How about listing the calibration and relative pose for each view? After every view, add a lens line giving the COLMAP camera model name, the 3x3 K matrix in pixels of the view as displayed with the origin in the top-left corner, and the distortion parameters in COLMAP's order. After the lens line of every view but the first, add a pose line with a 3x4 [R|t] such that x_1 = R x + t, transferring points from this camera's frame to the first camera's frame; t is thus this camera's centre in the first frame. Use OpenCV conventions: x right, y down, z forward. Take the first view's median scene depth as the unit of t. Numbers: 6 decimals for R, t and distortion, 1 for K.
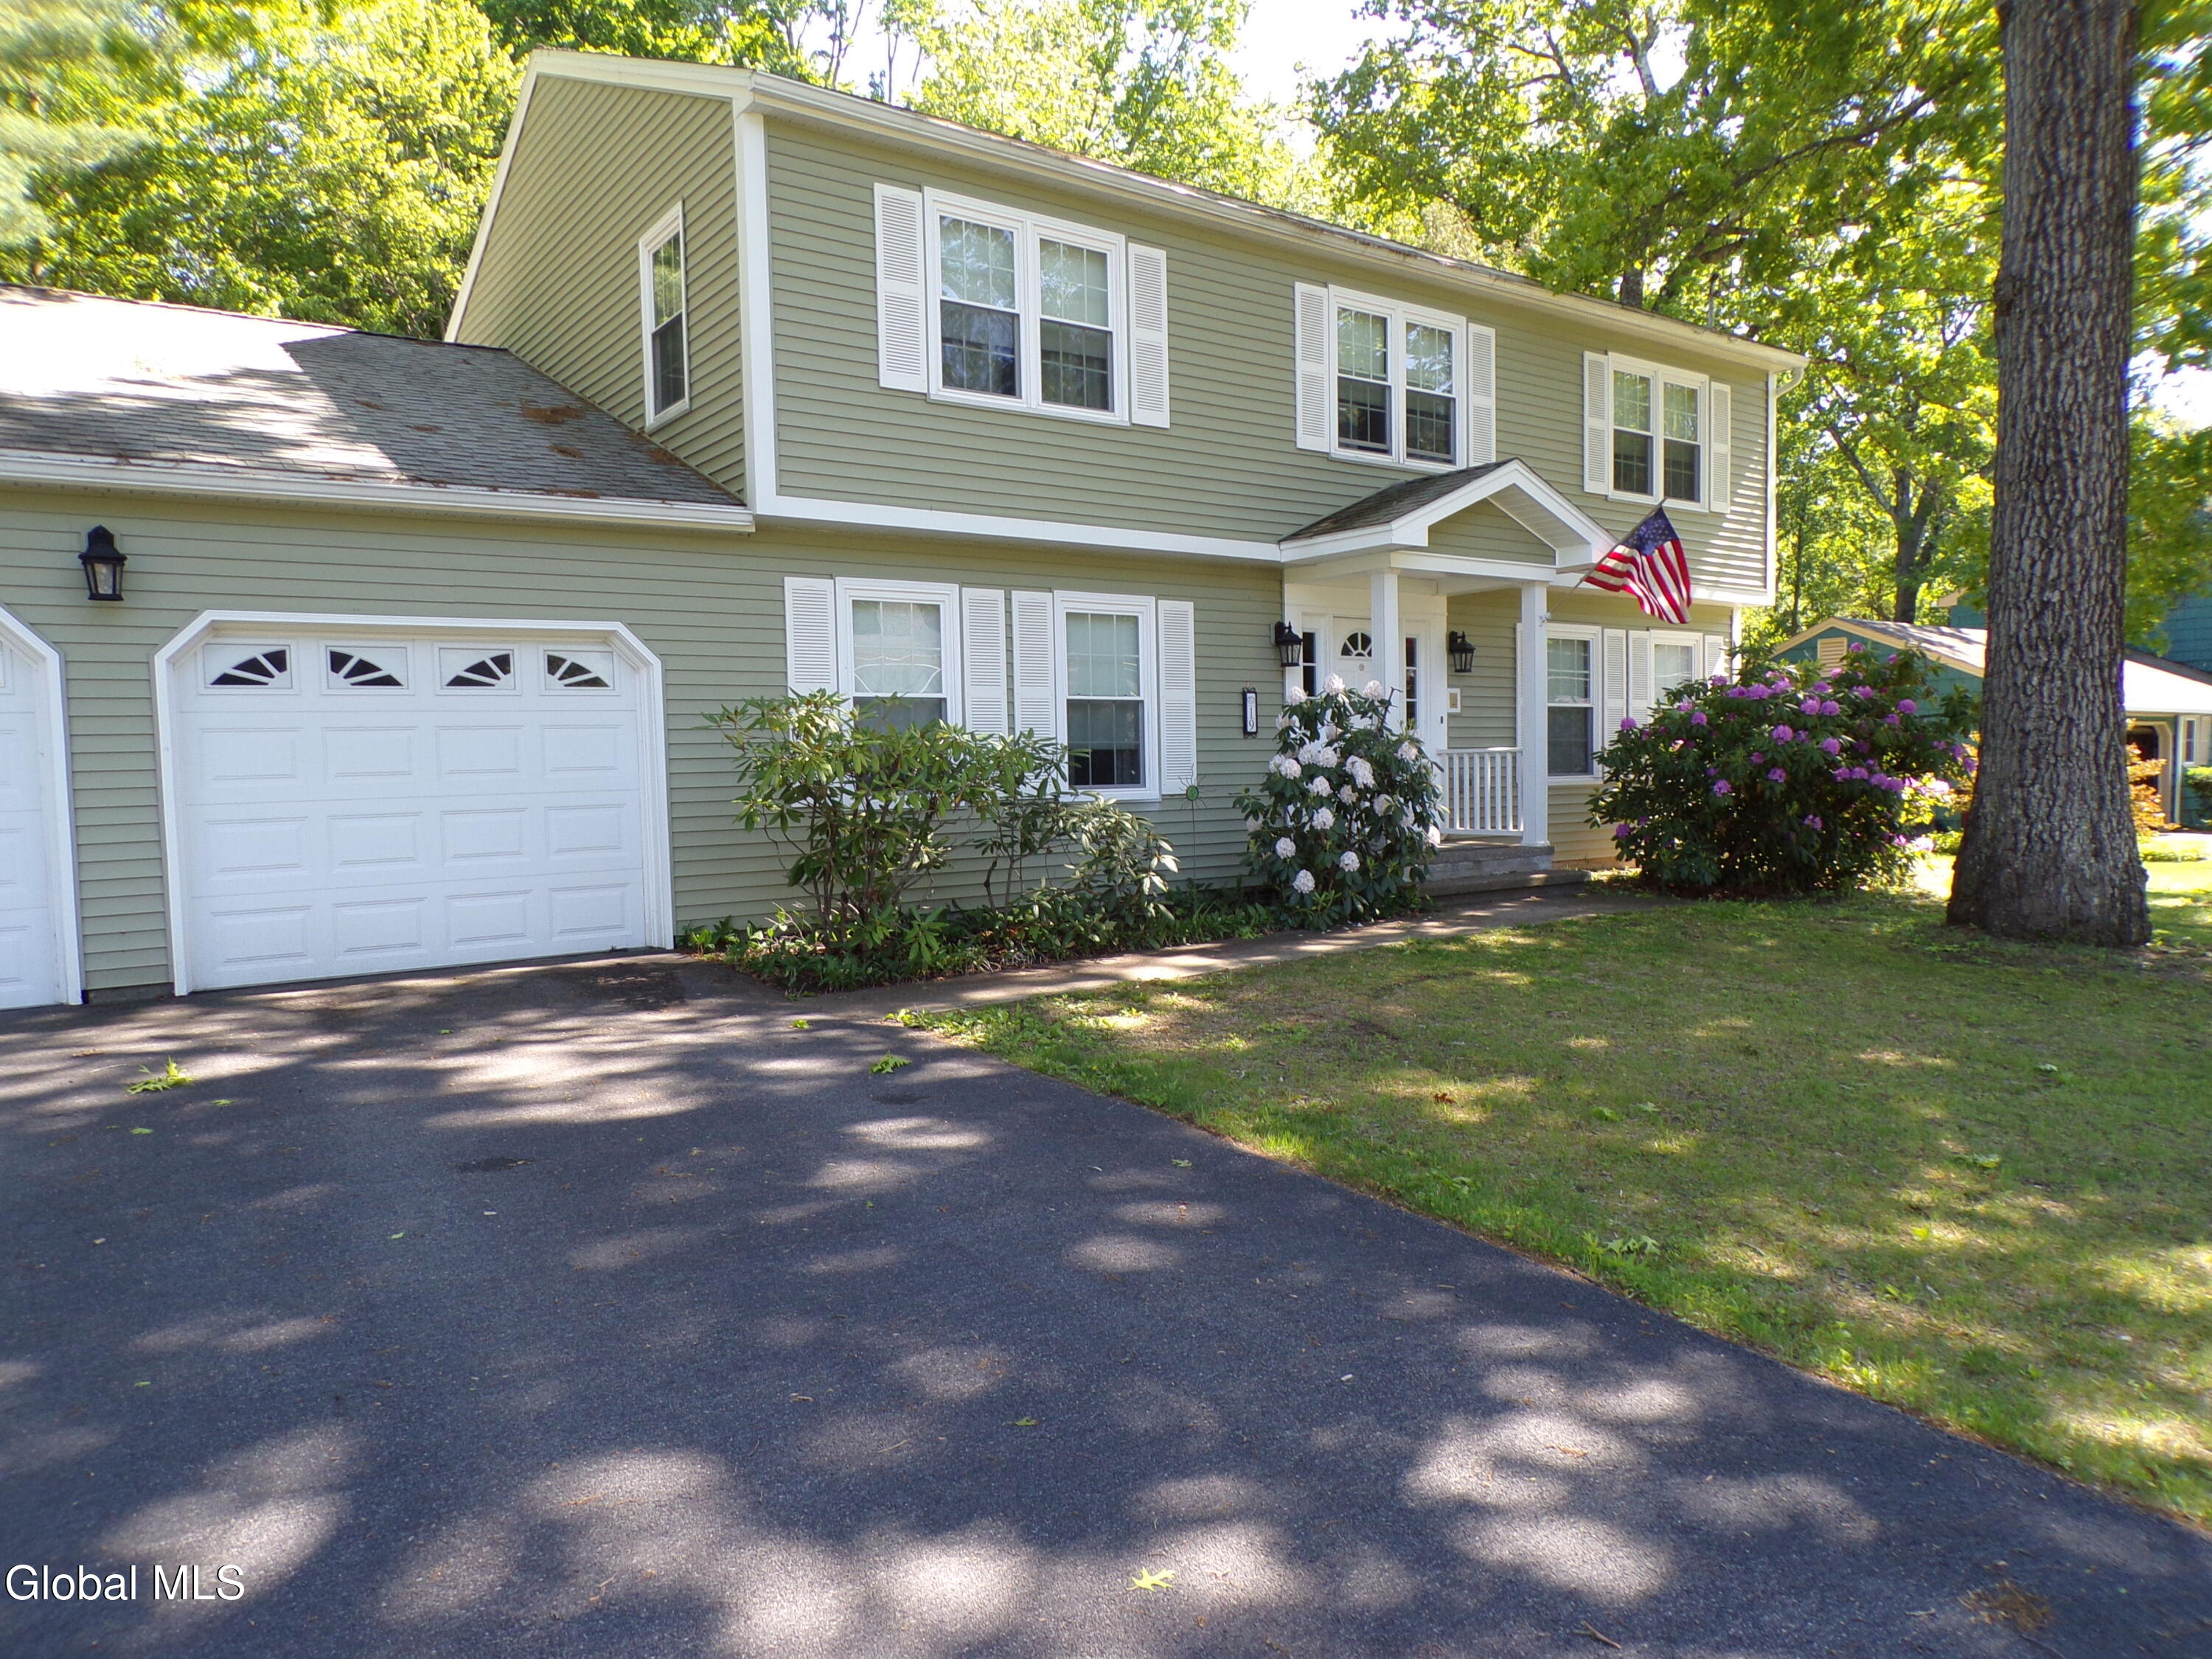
lens RADIAL K [[1458.7, 0, 1109.4], [0, 1458.7, 835.2], [0, 0, 1]] dist [-0.012152, 0.007952]
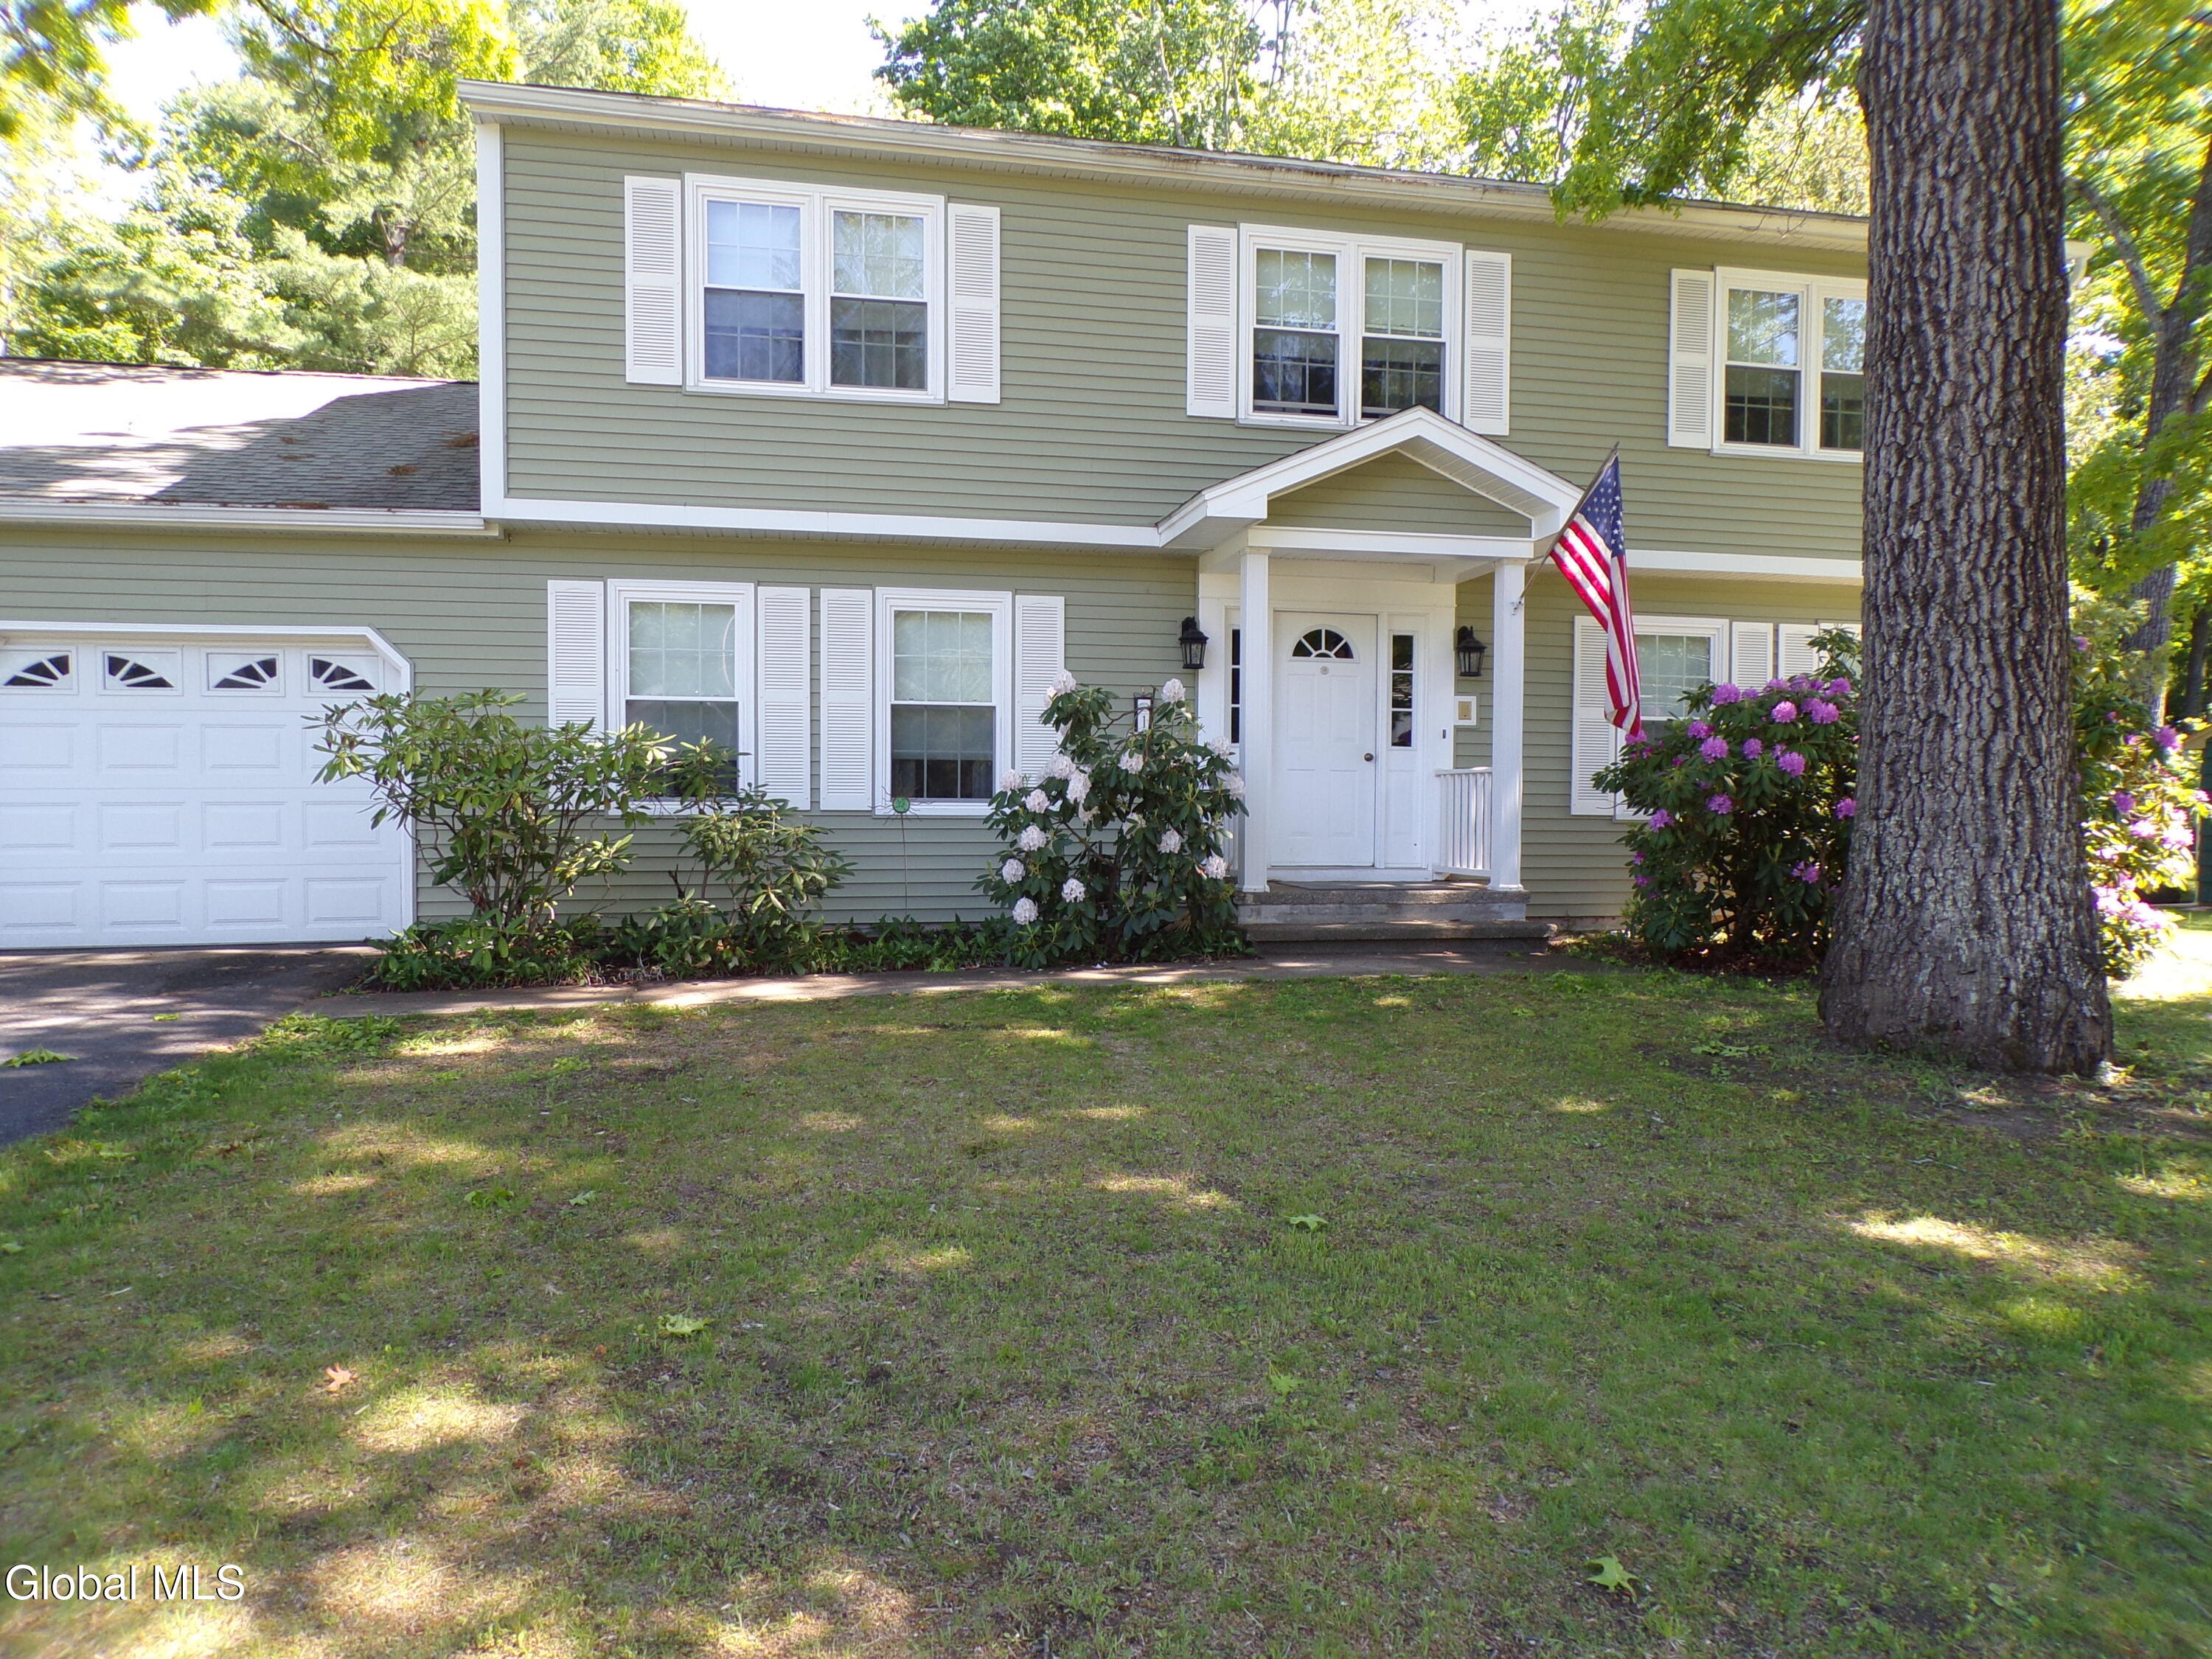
lens RADIAL K [[1470.9, 0, 1111.5], [0, 1470.9, 838.8], [0, 0, 1]] dist [-0.020369, 0.020484]
pose [[0.918241, 0.031368, -0.394778, 0.580140], [-0.040348, 0.999081, -0.014463, -0.000505], [0.393961, 0.029209, 0.918663, 0.249940]]
